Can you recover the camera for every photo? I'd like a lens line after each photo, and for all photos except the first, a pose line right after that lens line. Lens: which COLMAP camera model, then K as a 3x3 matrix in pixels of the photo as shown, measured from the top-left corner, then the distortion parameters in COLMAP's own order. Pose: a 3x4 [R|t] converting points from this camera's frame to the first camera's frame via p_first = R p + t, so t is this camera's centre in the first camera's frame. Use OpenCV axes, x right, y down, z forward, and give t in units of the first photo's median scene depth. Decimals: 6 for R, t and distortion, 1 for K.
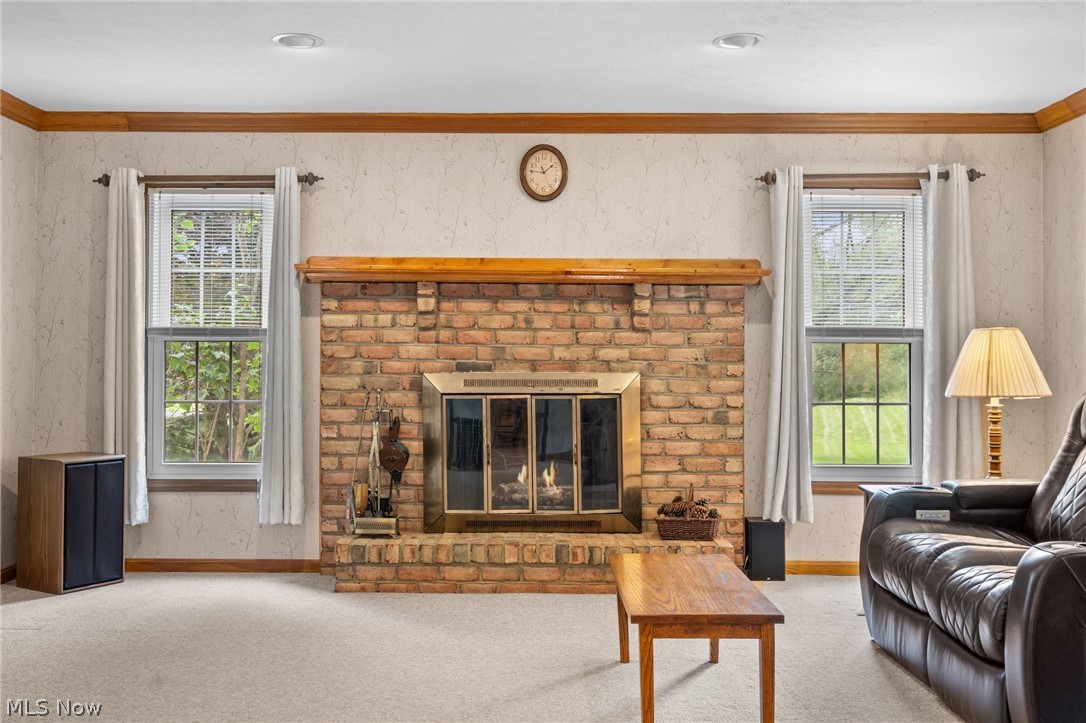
lens RADIAL K [[1112.8, 0, 526.0], [0, 1112.8, 335.7], [0, 0, 1]] dist [0.006779, 0.000000]
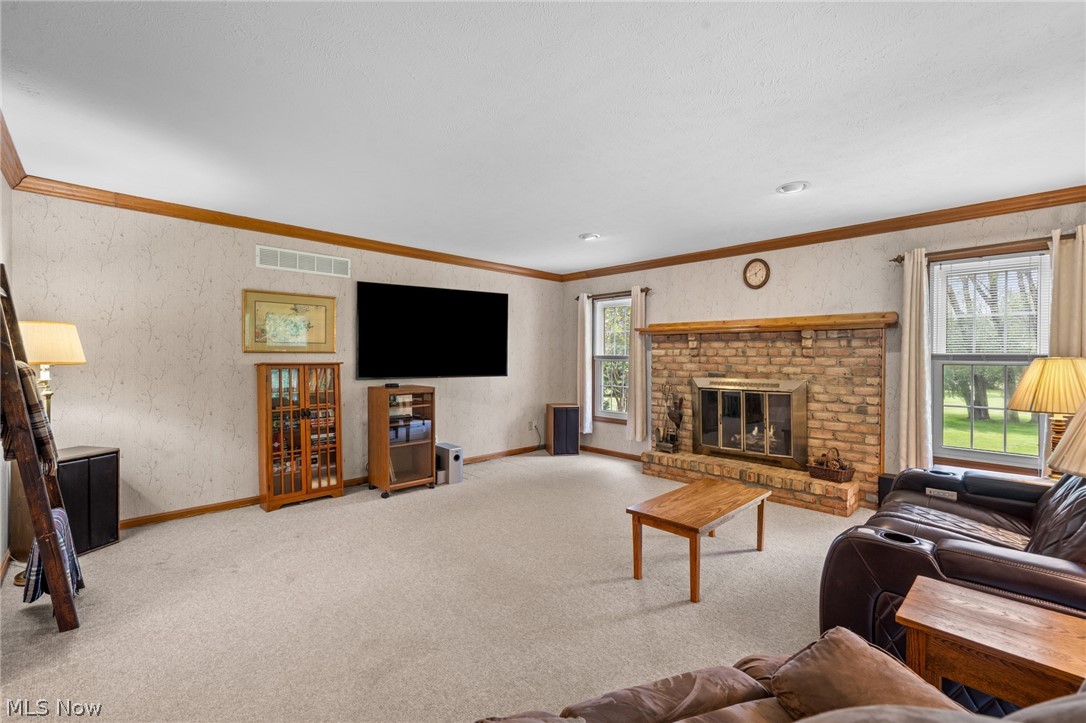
lens RADIAL K [[464.2, 0, 537.2], [0, 464.2, 362.0], [0, 0, 1]] dist [0.003250, 0.000279]
pose [[0.702106, 0.006469, -0.712043, 0.325935], [0.011055, 0.999739, 0.019983, -0.016198], [0.711986, -0.021902, 0.701852, 0.179389]]
